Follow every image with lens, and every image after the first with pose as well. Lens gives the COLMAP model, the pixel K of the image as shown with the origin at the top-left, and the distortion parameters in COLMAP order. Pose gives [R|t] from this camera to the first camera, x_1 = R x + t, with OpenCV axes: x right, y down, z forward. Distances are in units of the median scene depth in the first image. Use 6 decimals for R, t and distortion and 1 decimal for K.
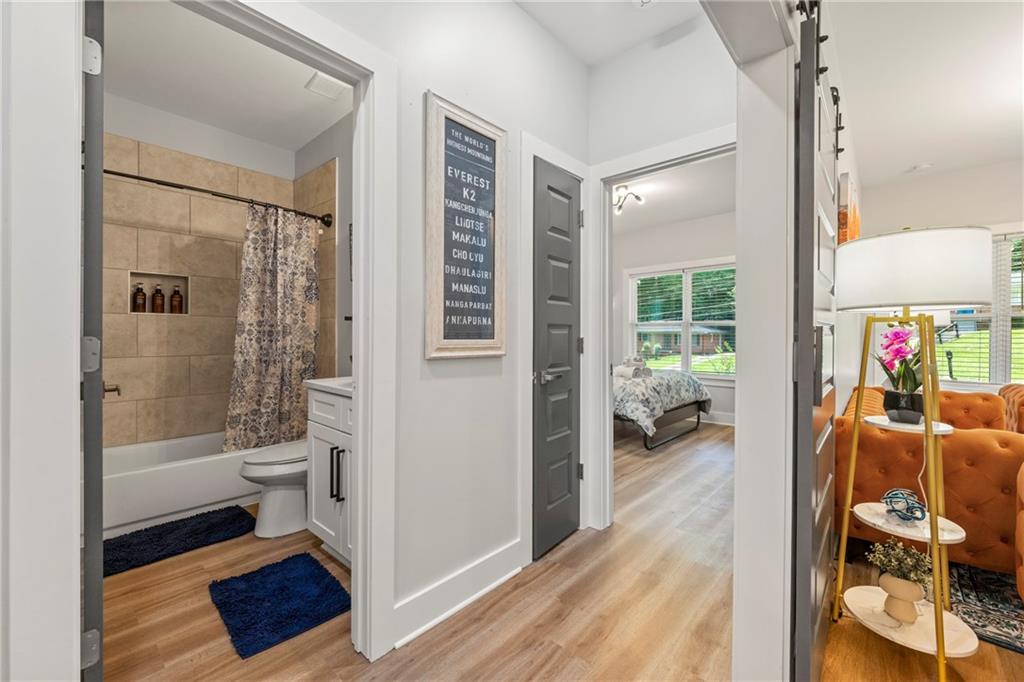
lens RADIAL K [[418.9, 0, 511.6], [0, 418.9, 338.7], [0, 0, 1]] dist [-0.000165, 0.000294]
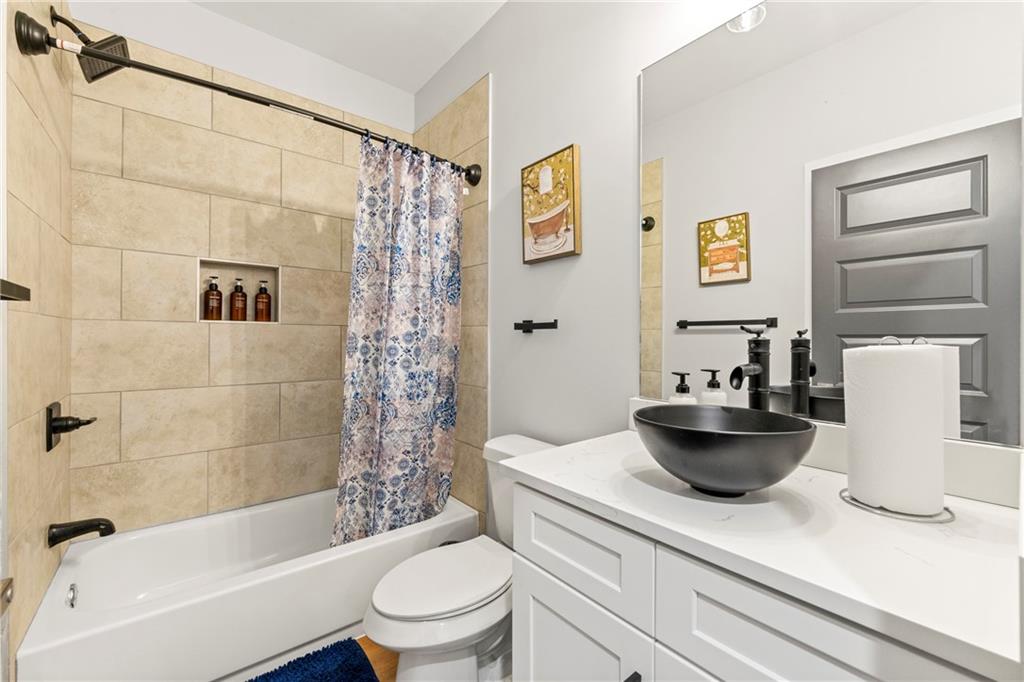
lens RADIAL K [[417.7, 0, 511.3], [0, 417.7, 341.3], [0, 0, 1]] dist [0.000274, -0.000607]
pose [[0.985111, -0.004237, -0.171869, -0.290129], [0.002381, 0.999937, -0.011006, -0.019407], [0.171905, 0.010433, 0.985058, 0.408469]]
